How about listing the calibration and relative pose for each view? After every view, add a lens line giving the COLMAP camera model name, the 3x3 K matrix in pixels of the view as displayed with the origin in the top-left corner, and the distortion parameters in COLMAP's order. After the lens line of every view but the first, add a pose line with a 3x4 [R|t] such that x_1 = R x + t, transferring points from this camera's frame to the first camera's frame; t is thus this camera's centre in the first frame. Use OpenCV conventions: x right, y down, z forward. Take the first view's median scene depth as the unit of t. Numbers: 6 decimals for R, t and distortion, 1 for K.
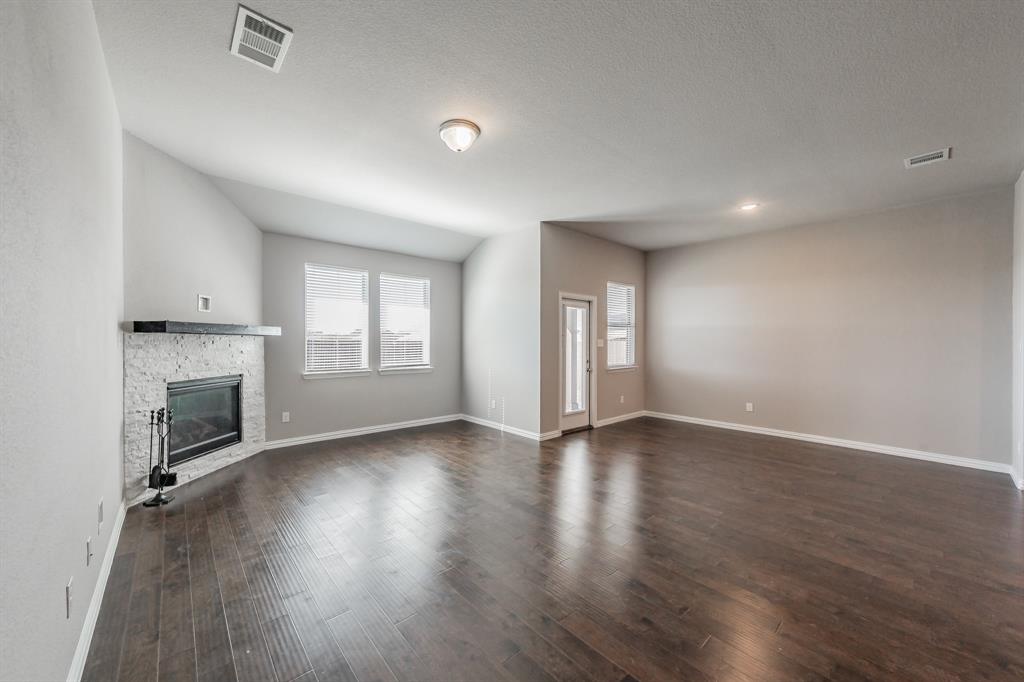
lens RADIAL K [[384.3, 0, 507.7], [0, 384.3, 339.0], [0, 0, 1]] dist [-0.007092, 0.001037]
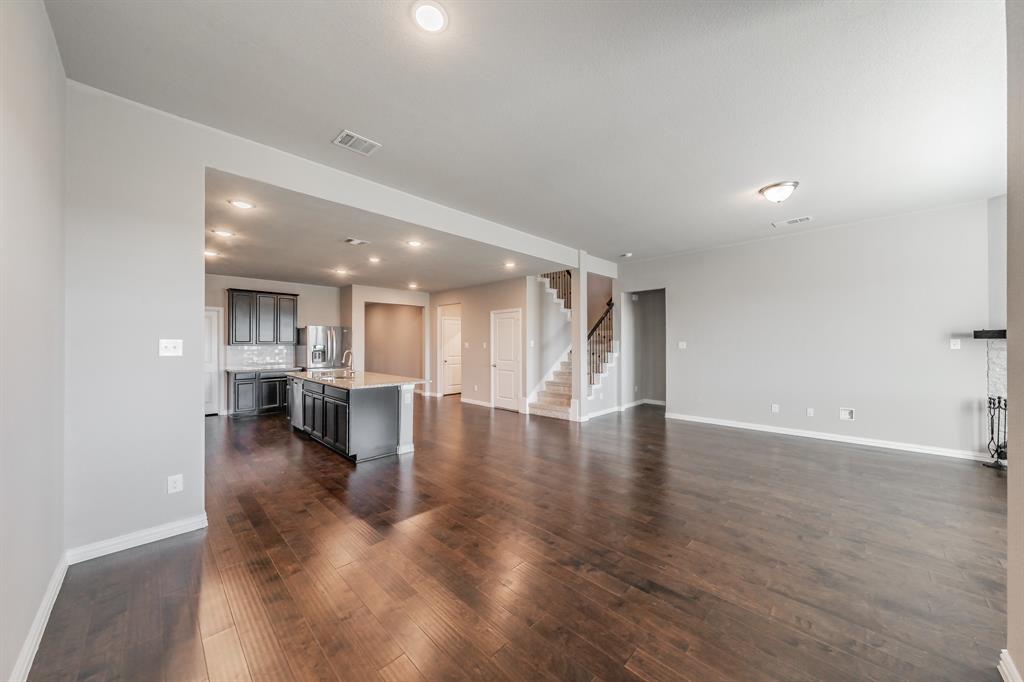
lens RADIAL K [[355.1, 0, 503.9], [0, 355.1, 344.1], [0, 0, 1]] dist [-0.000701, 0.000445]
pose [[-0.996662, -0.010327, -0.080979, 0.501417], [-0.011479, 0.999839, 0.013773, 0.002778], [0.080824, 0.014657, -0.996621, 1.194618]]
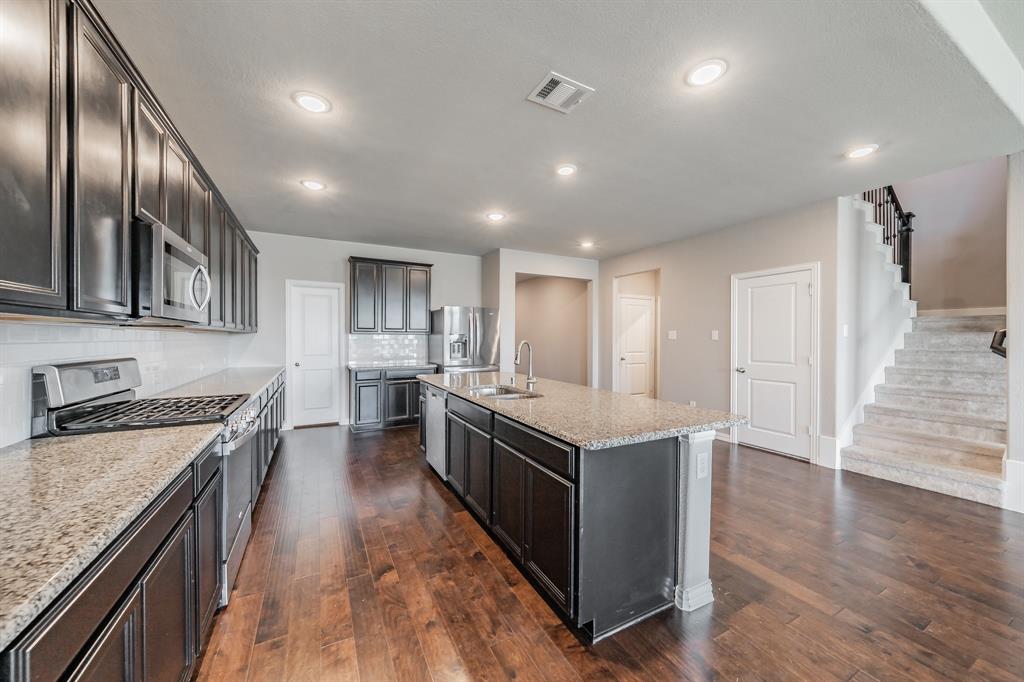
lens RADIAL K [[355.1, 0, 502.9], [0, 355.1, 341.1], [0, 0, 1]] dist [-0.000701, 0.000445]
pose [[-0.975023, -0.016638, 0.221481, 0.762470], [-0.011048, 0.999589, 0.026457, 0.026251], [-0.221830, 0.023349, -0.974806, 0.700515]]
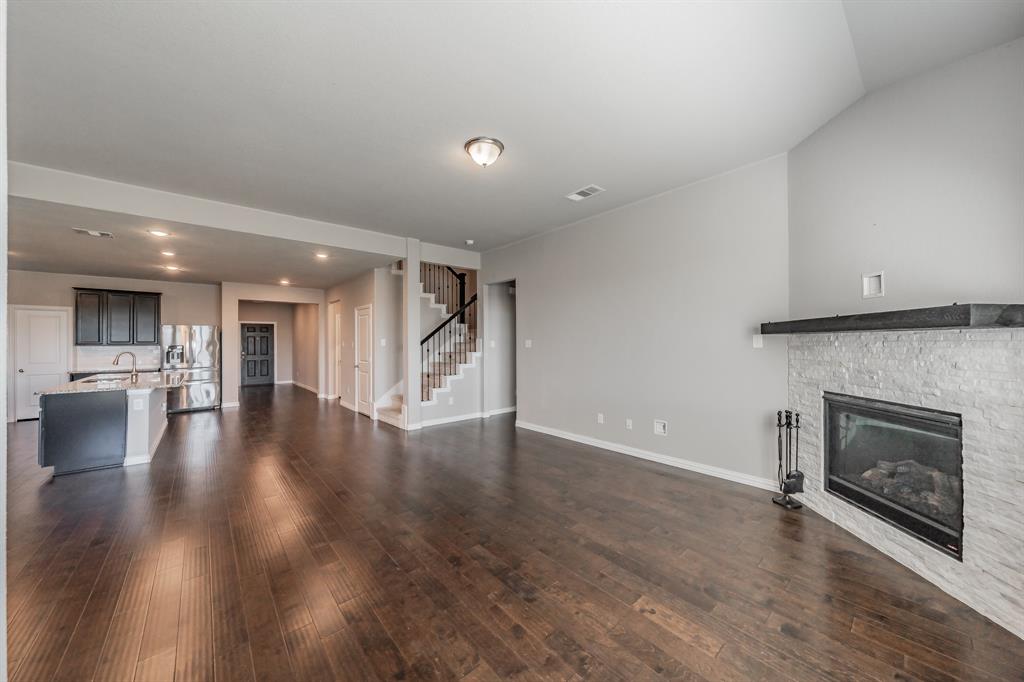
lens RADIAL K [[355.1, 0, 518.5], [0, 355.1, 343.1], [0, 0, 1]] dist [-0.000701, 0.000445]
pose [[-0.999961, -0.006638, -0.005822, -0.141236], [-0.006721, 0.999875, 0.014295, -0.000439], [0.005726, 0.014333, -0.999881, 1.099639]]
